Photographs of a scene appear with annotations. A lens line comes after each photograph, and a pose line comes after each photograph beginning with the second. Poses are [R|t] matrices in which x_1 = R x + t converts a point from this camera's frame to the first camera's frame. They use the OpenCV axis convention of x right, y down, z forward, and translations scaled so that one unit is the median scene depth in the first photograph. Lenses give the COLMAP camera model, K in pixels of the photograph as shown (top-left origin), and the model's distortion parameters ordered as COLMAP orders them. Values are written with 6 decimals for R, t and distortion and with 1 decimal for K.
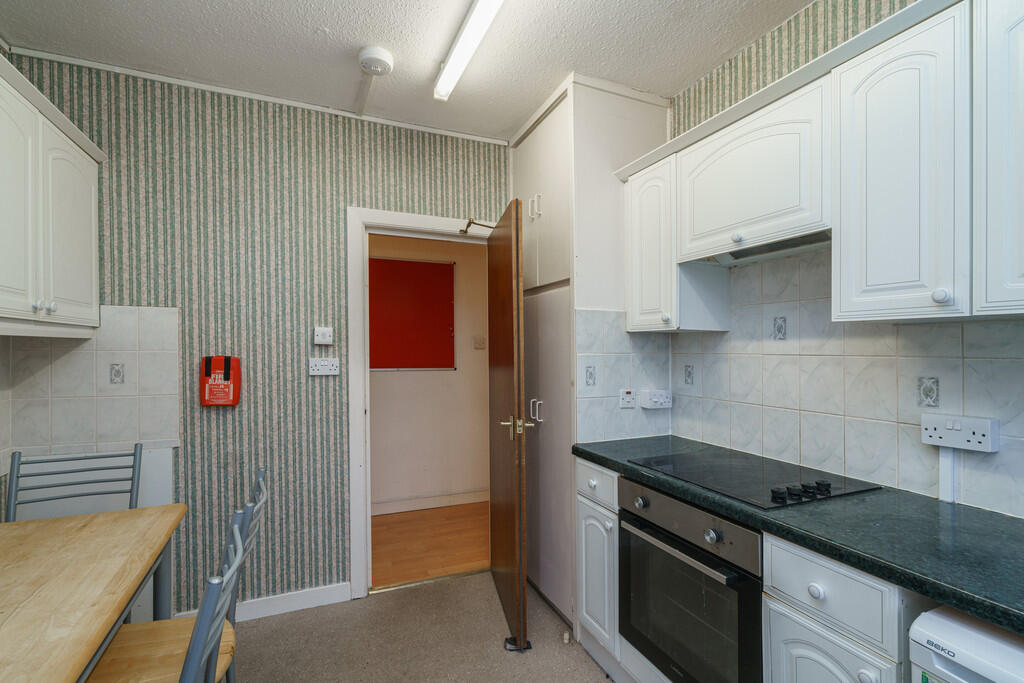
lens RADIAL K [[464.4, 0, 507.7], [0, 464.4, 344.6], [0, 0, 1]] dist [0.002876, 0.001972]
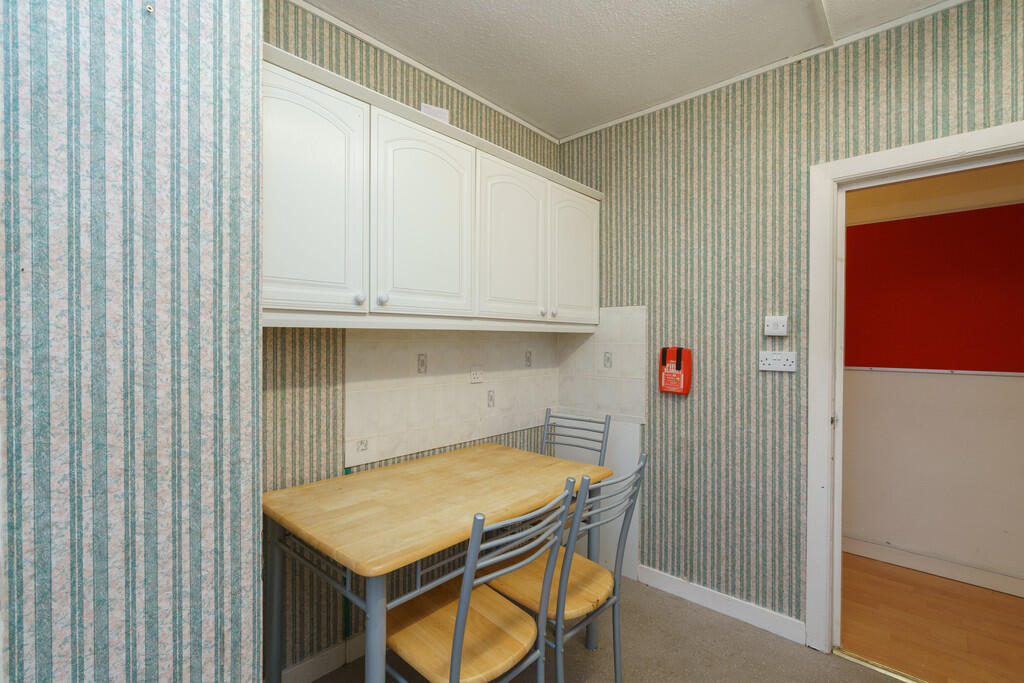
lens RADIAL K [[464.4, 0, 509.8], [0, 464.4, 345.7], [0, 0, 1]] dist [0.002876, 0.001972]
pose [[0.413374, 0.007720, -0.910528, 0.198445], [0.005033, 0.999929, 0.010763, 0.006860], [0.910547, -0.009032, 0.413306, 0.190944]]
